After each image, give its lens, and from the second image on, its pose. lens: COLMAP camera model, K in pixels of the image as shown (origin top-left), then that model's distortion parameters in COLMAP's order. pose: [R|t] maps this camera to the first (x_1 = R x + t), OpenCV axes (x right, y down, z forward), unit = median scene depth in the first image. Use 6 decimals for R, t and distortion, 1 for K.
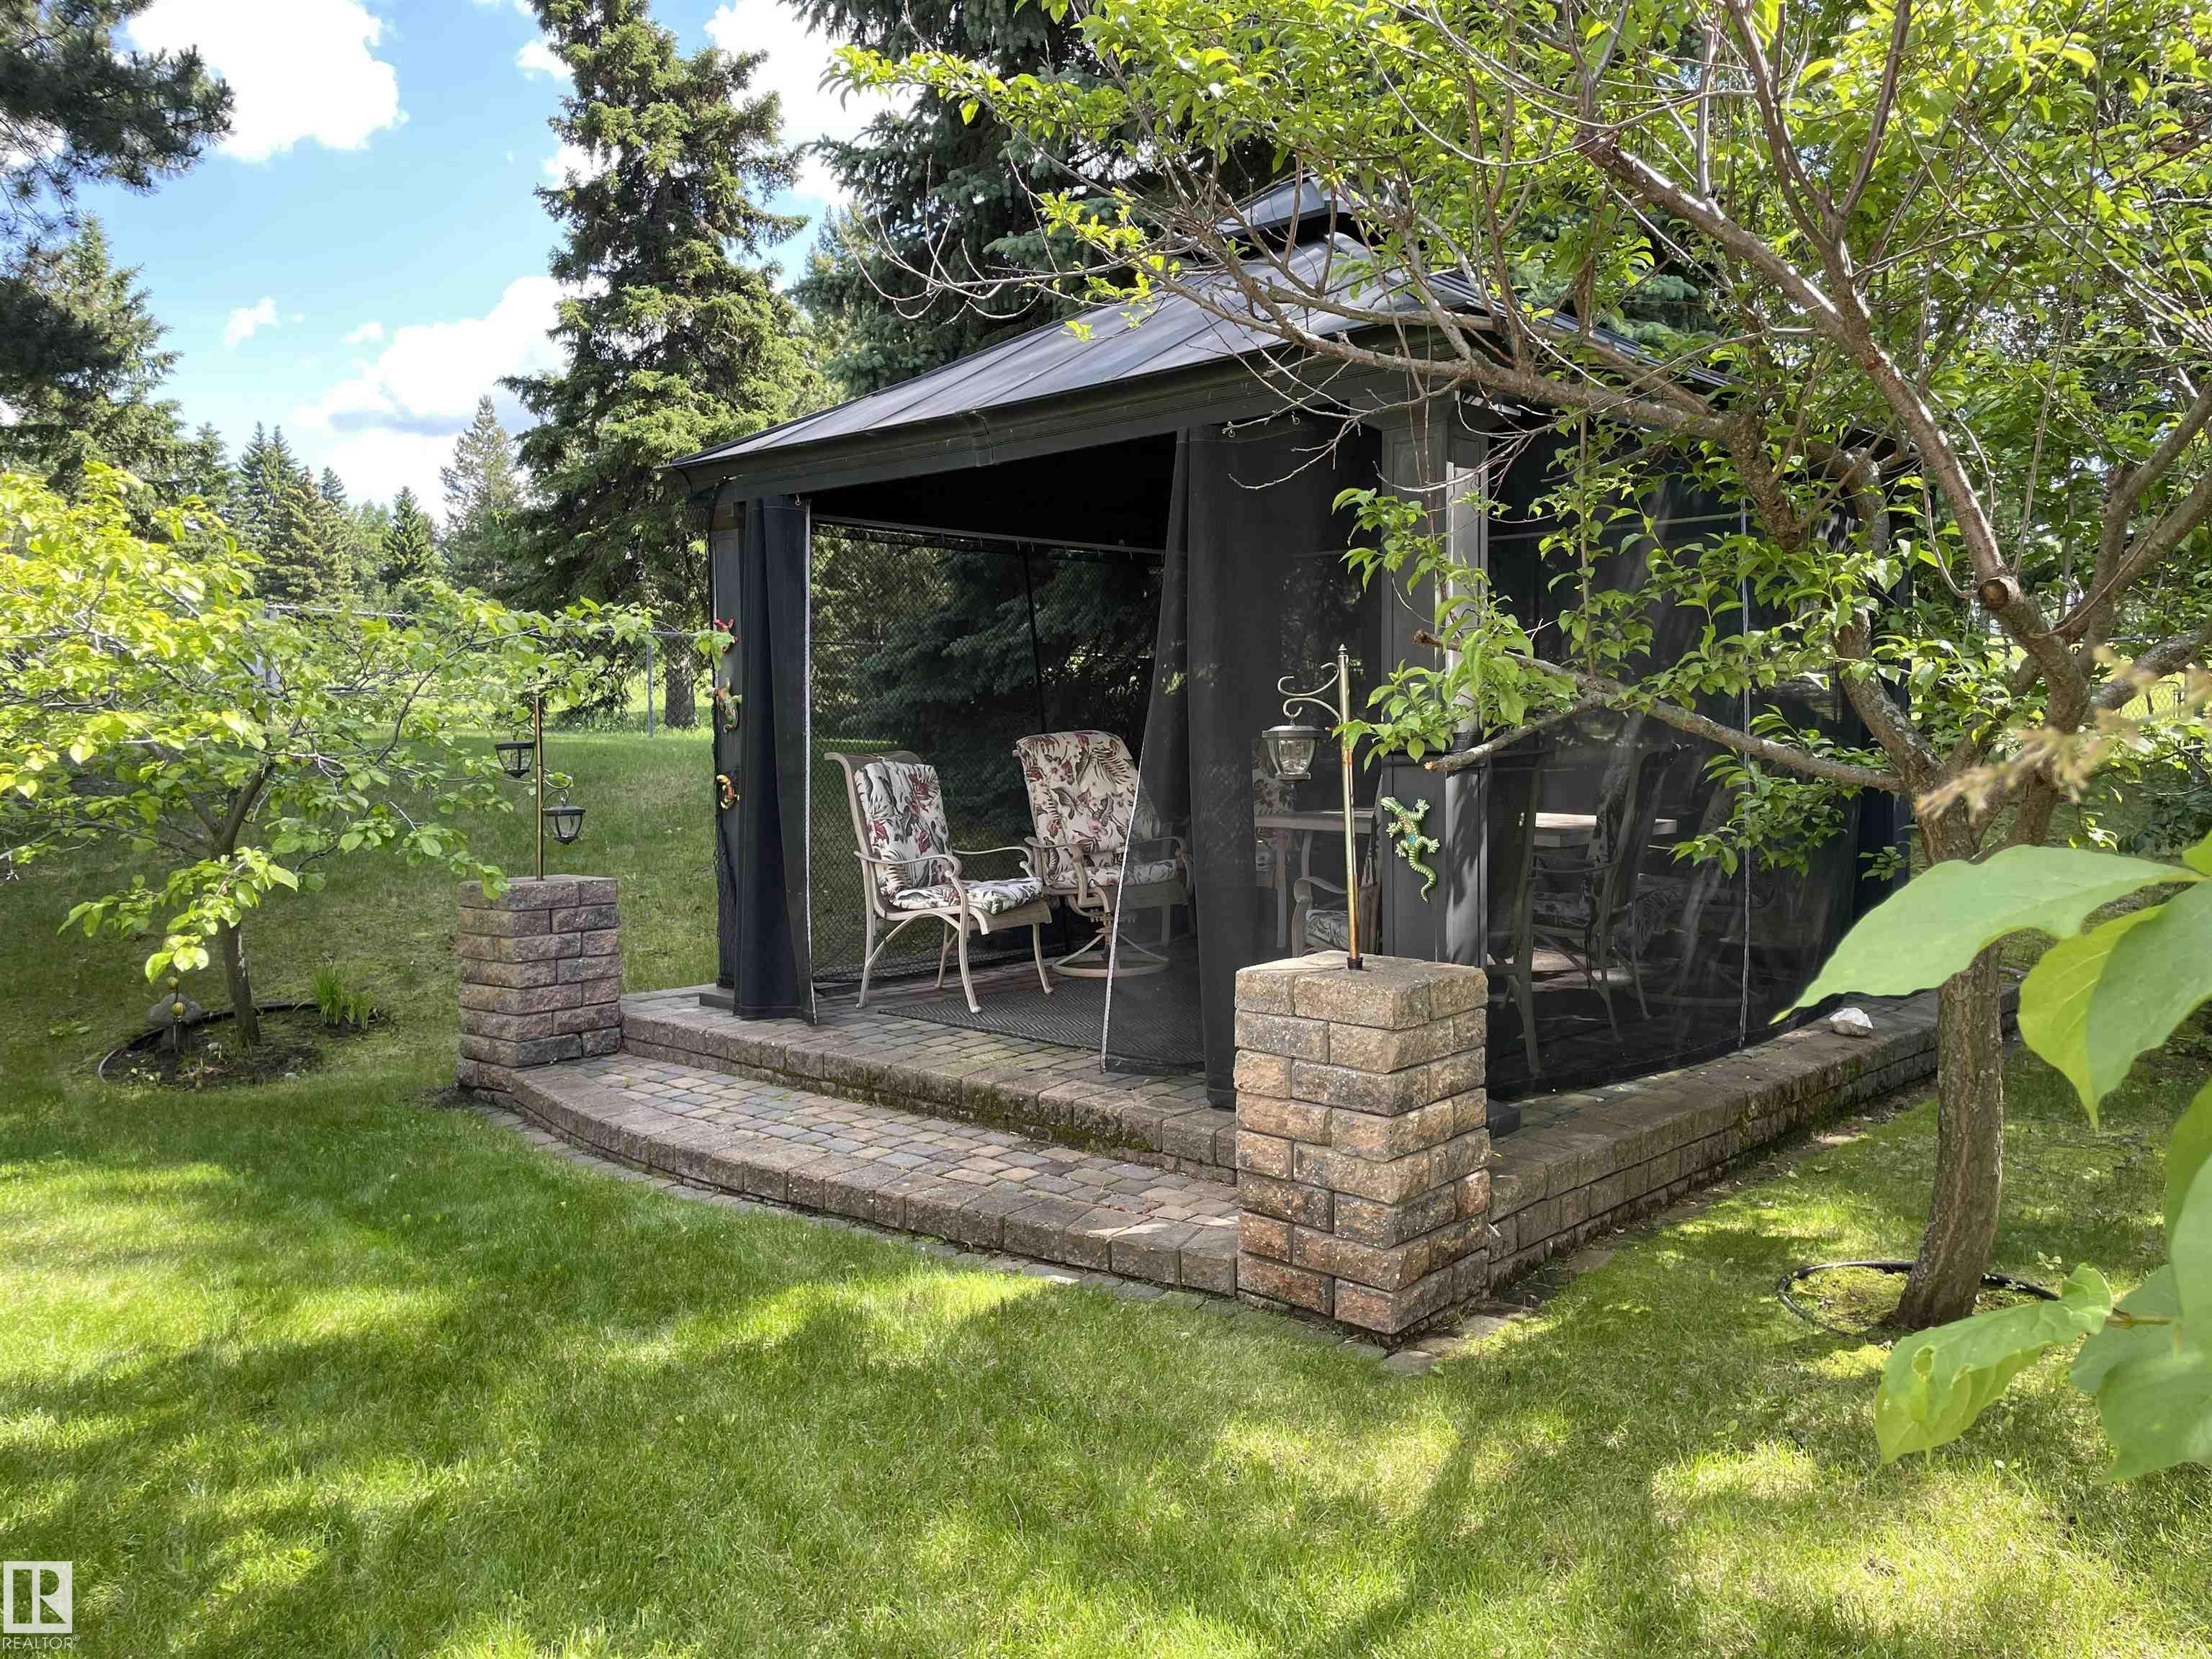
lens RADIAL K [[1674.5, 0, 1113.4], [0, 1674.5, 812.9], [0, 0, 1]] dist [0.028962, -0.001818]
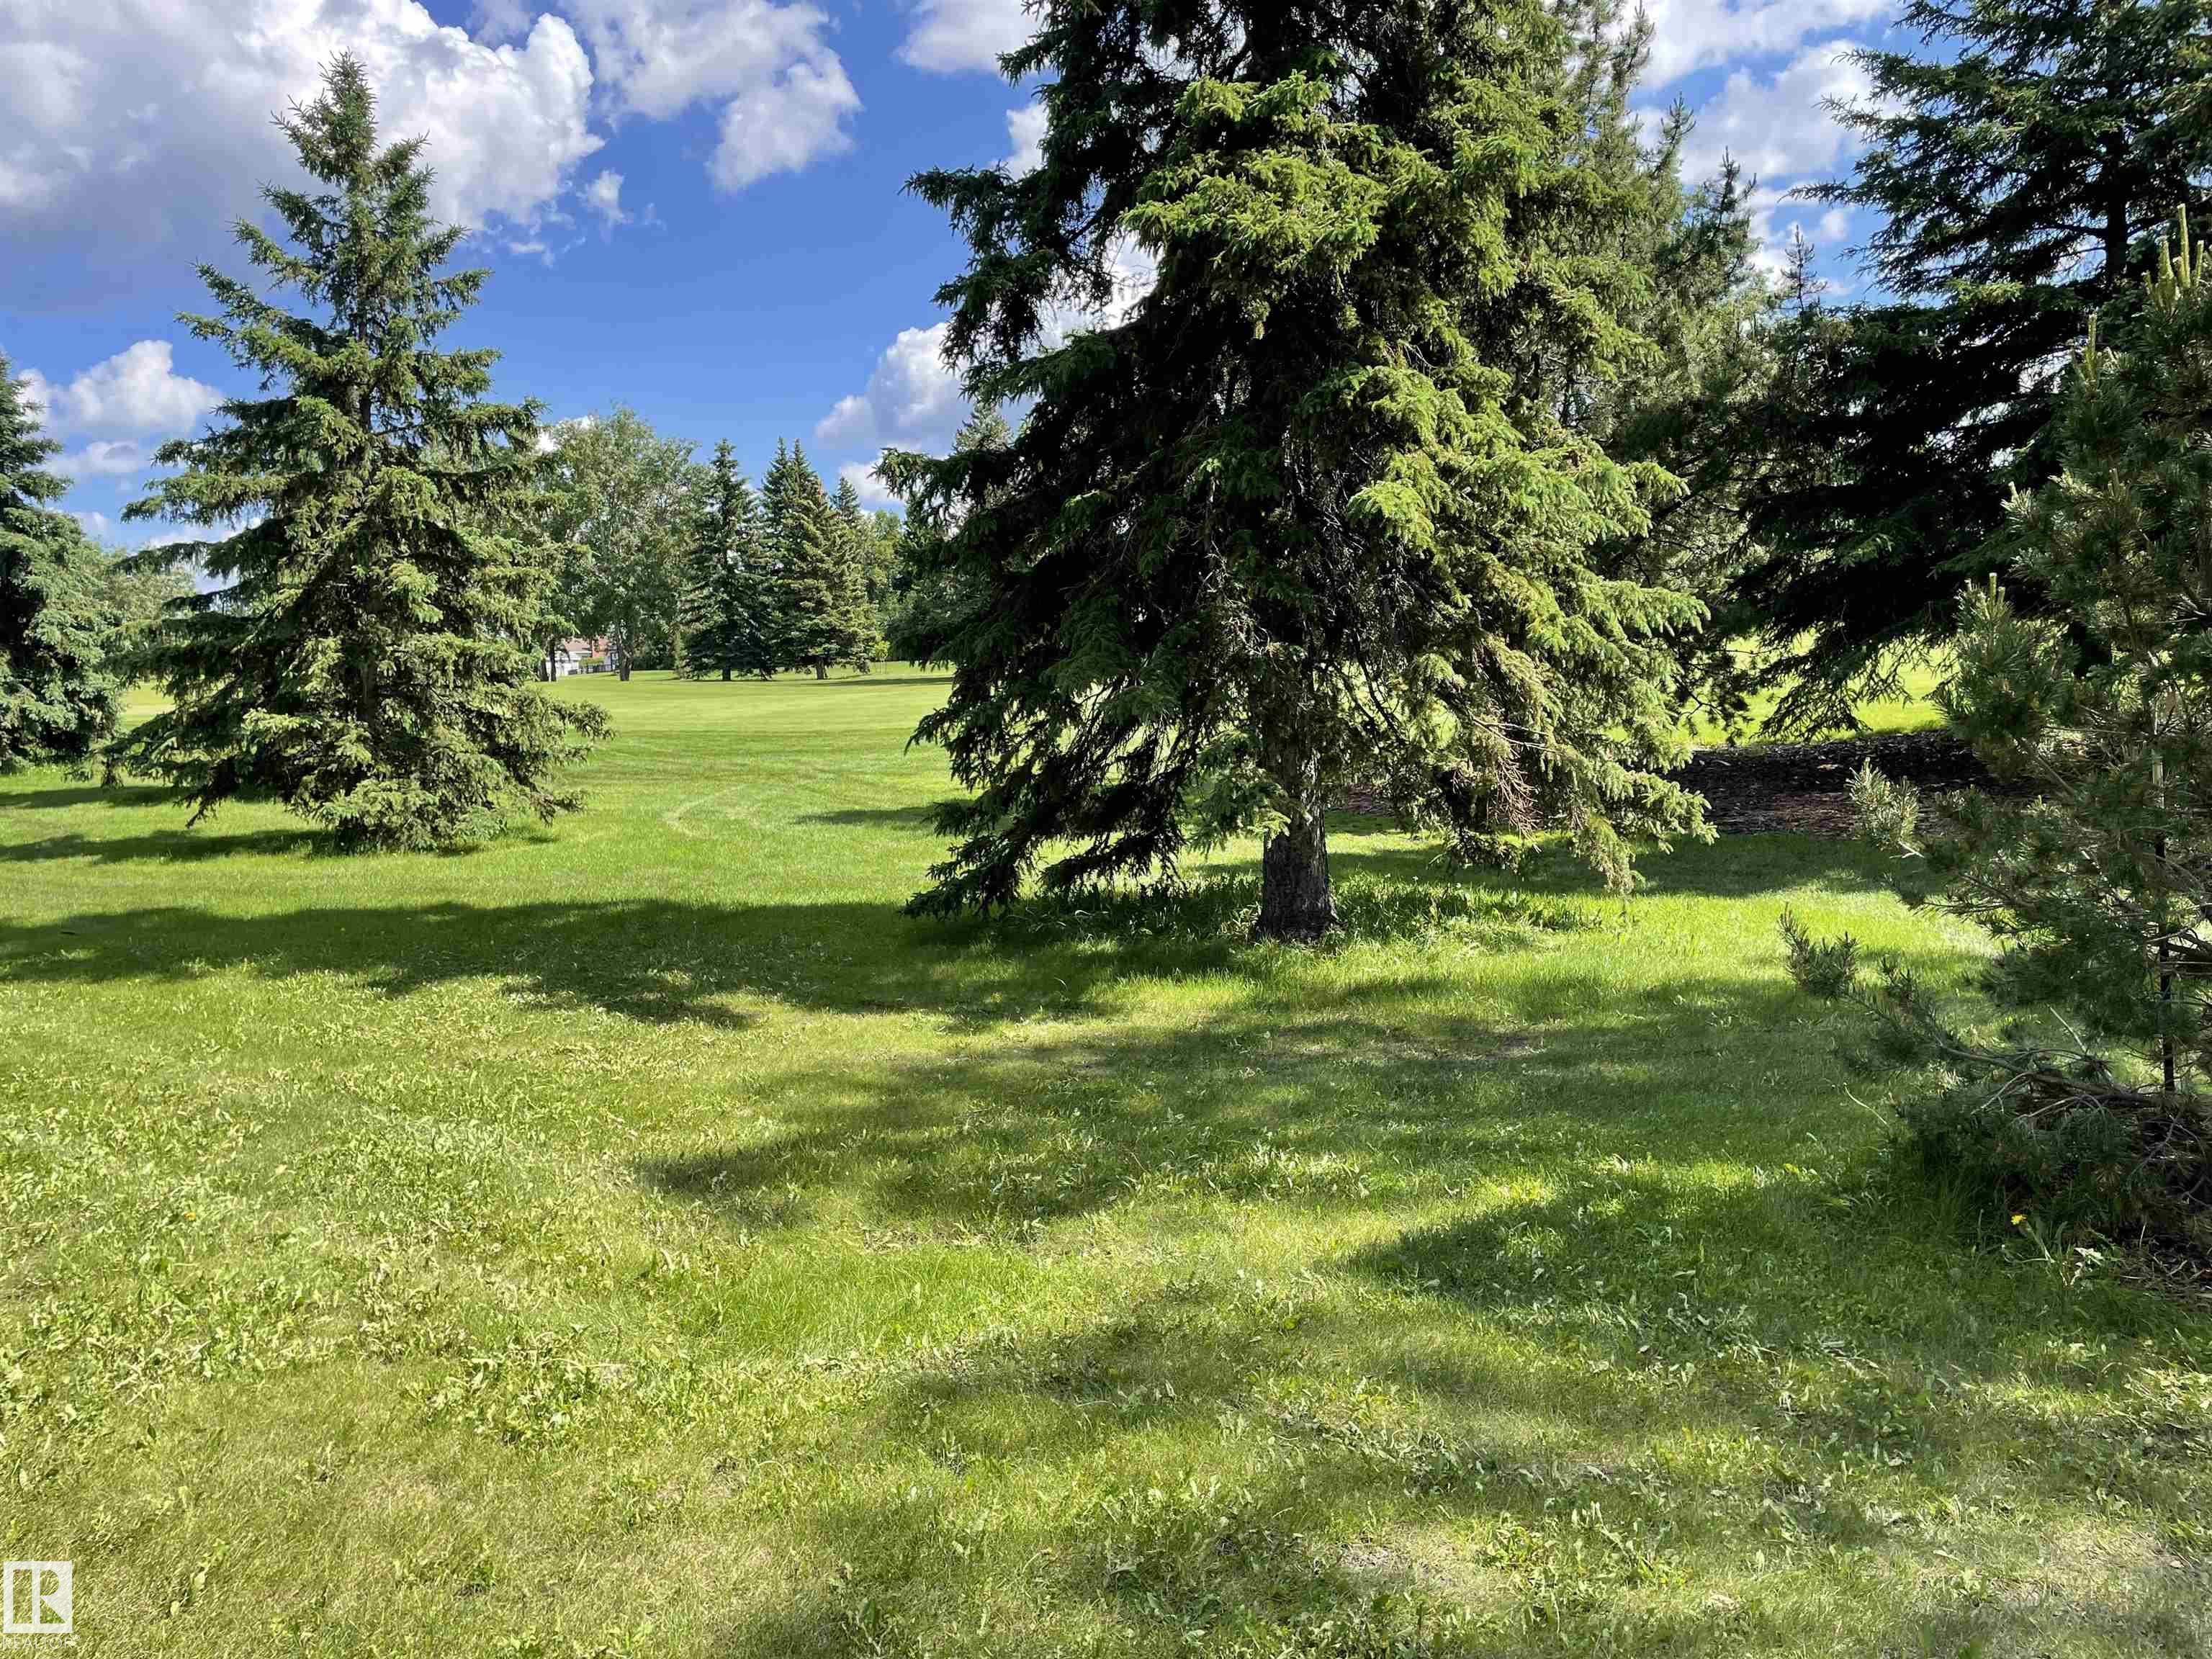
lens RADIAL K [[1674.5, 0, 1111.0], [0, 1674.5, 834.7], [0, 0, 1]] dist [0.028962, -0.001818]
pose [[0.956700, -0.011226, -0.290858, -0.038565], [0.018724, 0.999560, 0.023008, -0.018579], [0.290472, -0.027457, 0.956489, 0.123208]]
